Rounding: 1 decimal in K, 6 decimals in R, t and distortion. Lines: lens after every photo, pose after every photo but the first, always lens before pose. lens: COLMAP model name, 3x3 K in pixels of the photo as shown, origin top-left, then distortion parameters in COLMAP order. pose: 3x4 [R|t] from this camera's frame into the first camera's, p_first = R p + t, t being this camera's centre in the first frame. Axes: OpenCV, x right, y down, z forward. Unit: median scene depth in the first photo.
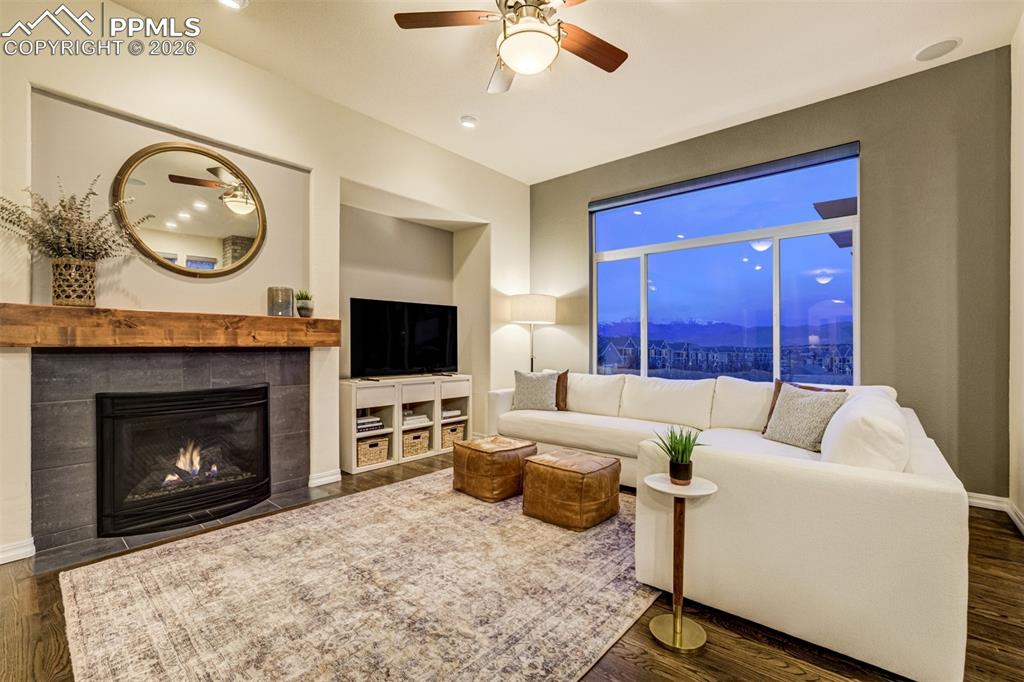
lens RADIAL K [[436.8, 0, 503.6], [0, 436.8, 346.7], [0, 0, 1]] dist [-0.008675, 0.000993]
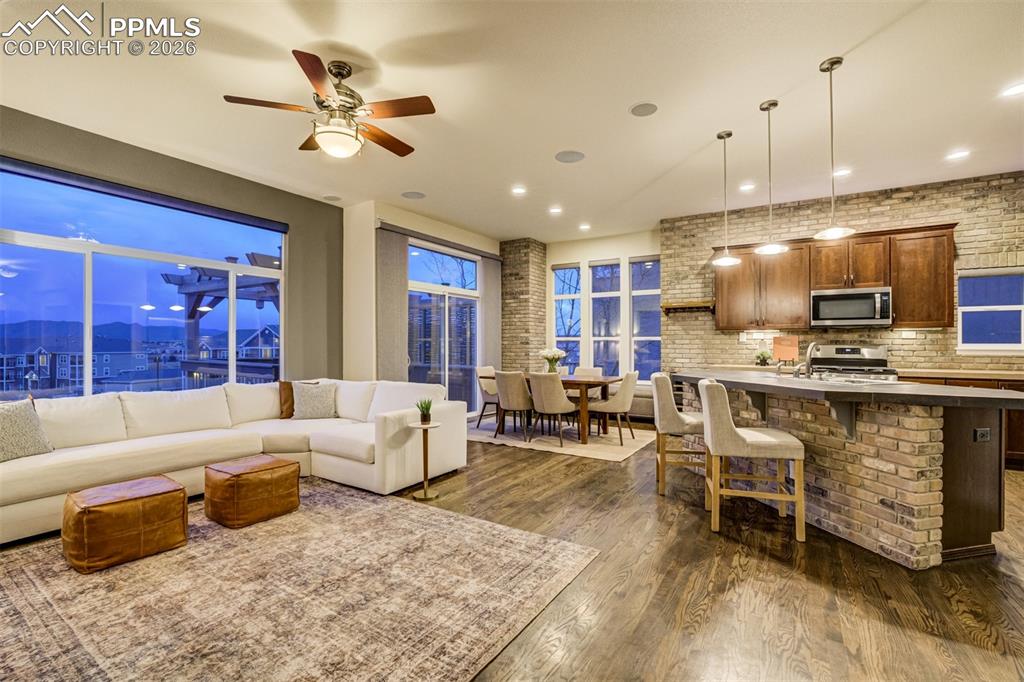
lens RADIAL K [[436.8, 0, 506.5], [0, 436.8, 345.2], [0, 0, 1]] dist [-0.008675, 0.000993]
pose [[-0.138240, 0.007349, 0.990372, -1.227643], [-0.001055, 0.999971, -0.007567, -0.039034], [-0.990398, -0.002091, -0.138228, 0.624496]]
